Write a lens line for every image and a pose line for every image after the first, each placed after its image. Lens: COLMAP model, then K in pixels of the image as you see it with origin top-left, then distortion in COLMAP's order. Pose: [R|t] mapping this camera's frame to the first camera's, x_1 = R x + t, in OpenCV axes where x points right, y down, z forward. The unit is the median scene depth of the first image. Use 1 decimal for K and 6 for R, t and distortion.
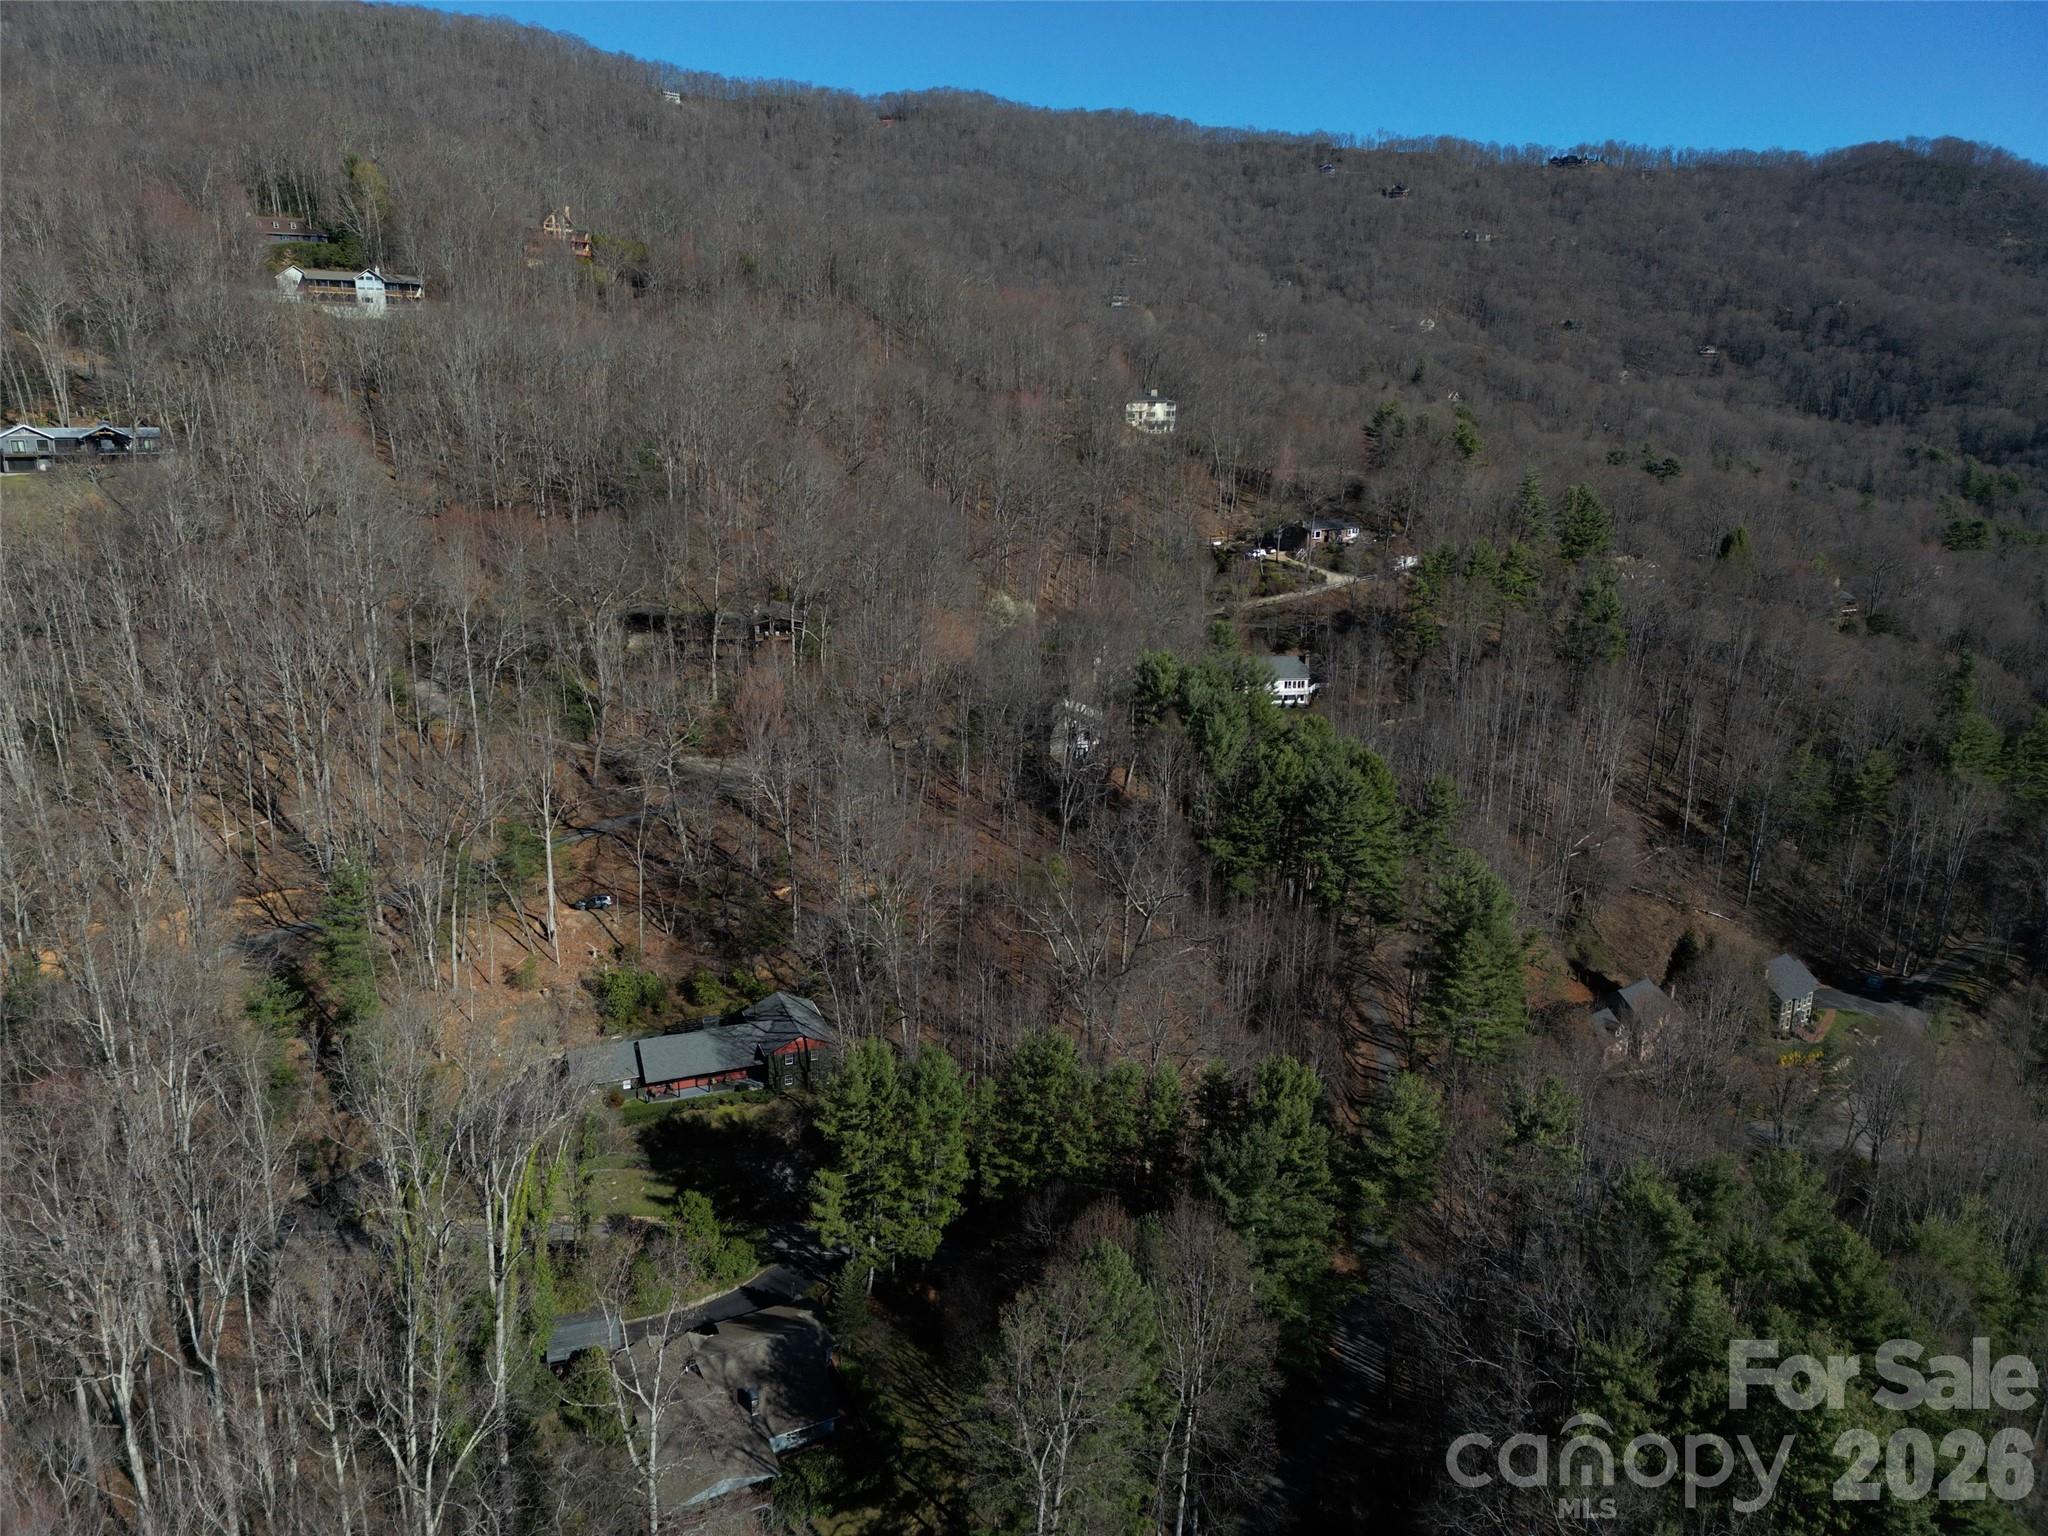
lens RADIAL K [[1404.4, 0, 1017.3], [0, 1404.4, 767.1], [0, 0, 1]] dist [0.075238, -0.067508]
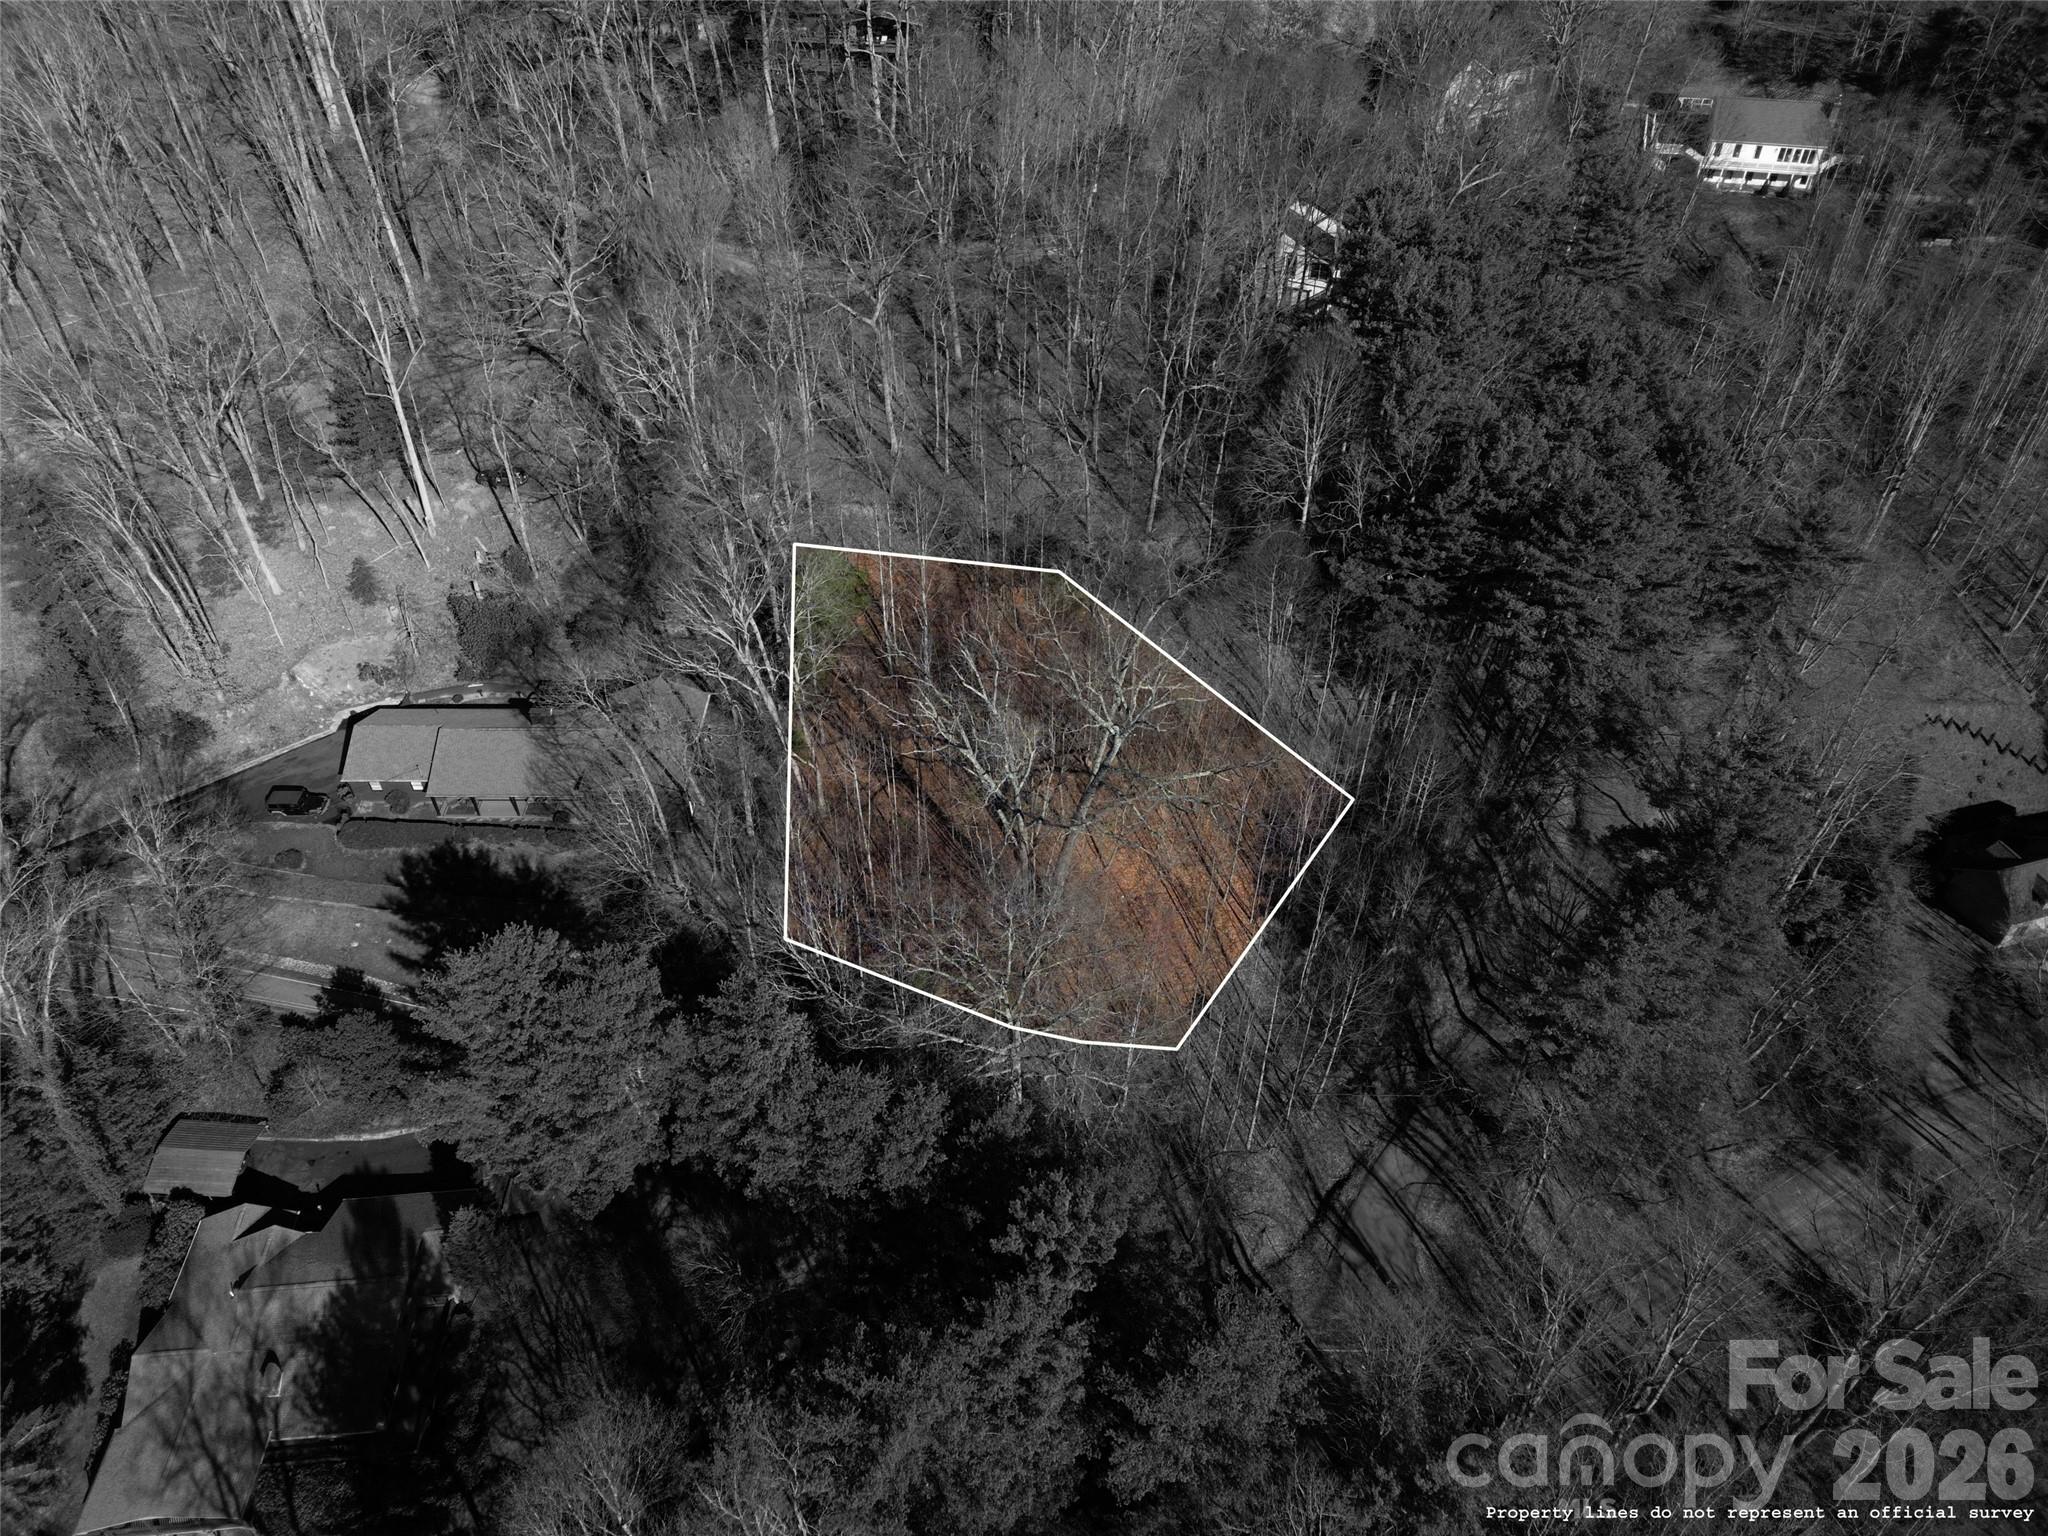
lens RADIAL K [[1404.4, 0, 1017.3], [0, 1404.4, 767.1], [0, 0, 1]] dist [0.075238, -0.067508]
pose [[0.928714, 0.241030, -0.281772, 0.211421], [-0.086195, 0.879424, 0.468171, -0.151080], [0.360641, -0.410509, 0.837508, 0.429478]]
